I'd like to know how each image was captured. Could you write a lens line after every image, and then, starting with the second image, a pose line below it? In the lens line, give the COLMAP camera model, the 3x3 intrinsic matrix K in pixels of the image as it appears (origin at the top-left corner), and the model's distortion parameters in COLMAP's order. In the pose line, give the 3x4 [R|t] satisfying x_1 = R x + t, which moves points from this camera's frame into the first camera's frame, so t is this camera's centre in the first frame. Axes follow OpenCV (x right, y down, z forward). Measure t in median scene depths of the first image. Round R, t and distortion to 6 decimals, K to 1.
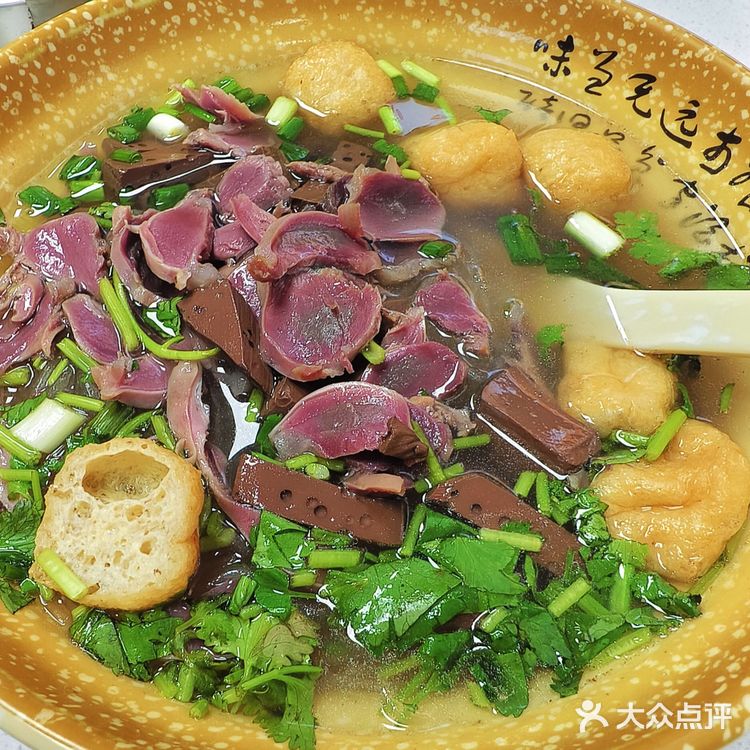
lens RADIAL K [[715.6, 0, 375.0], [0, 715.6, 375.0], [0, 0, 1]] dist [-0.008538, -0.020642]
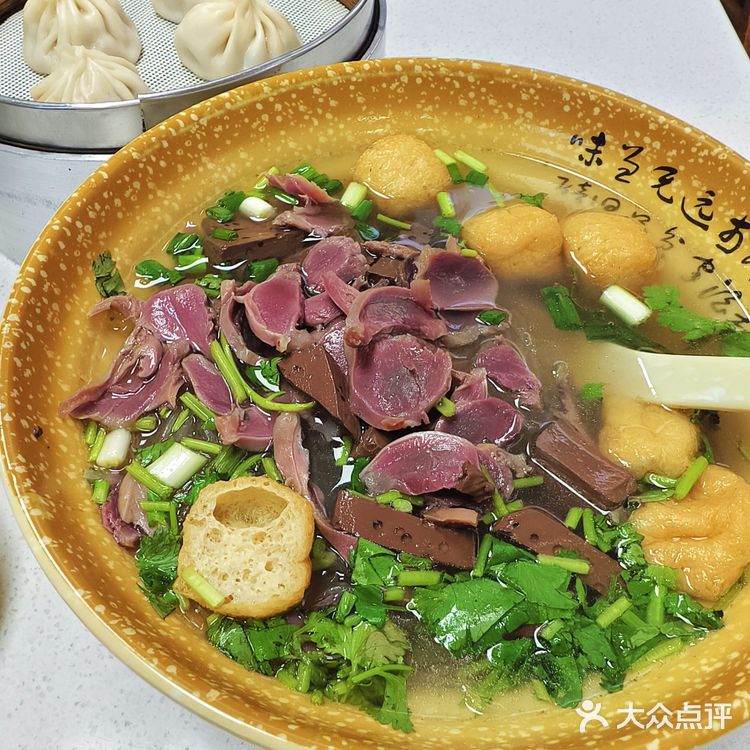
lens RADIAL K [[715.6, 0, 375.0], [0, 715.6, 375.0], [0, 0, 1]] dist [-0.008538, -0.020642]
pose [[0.999817, 0.007224, -0.017736, -0.096850], [-0.008094, 0.998744, -0.049451, -0.023519], [0.017356, 0.049585, 0.998619, -0.200372]]
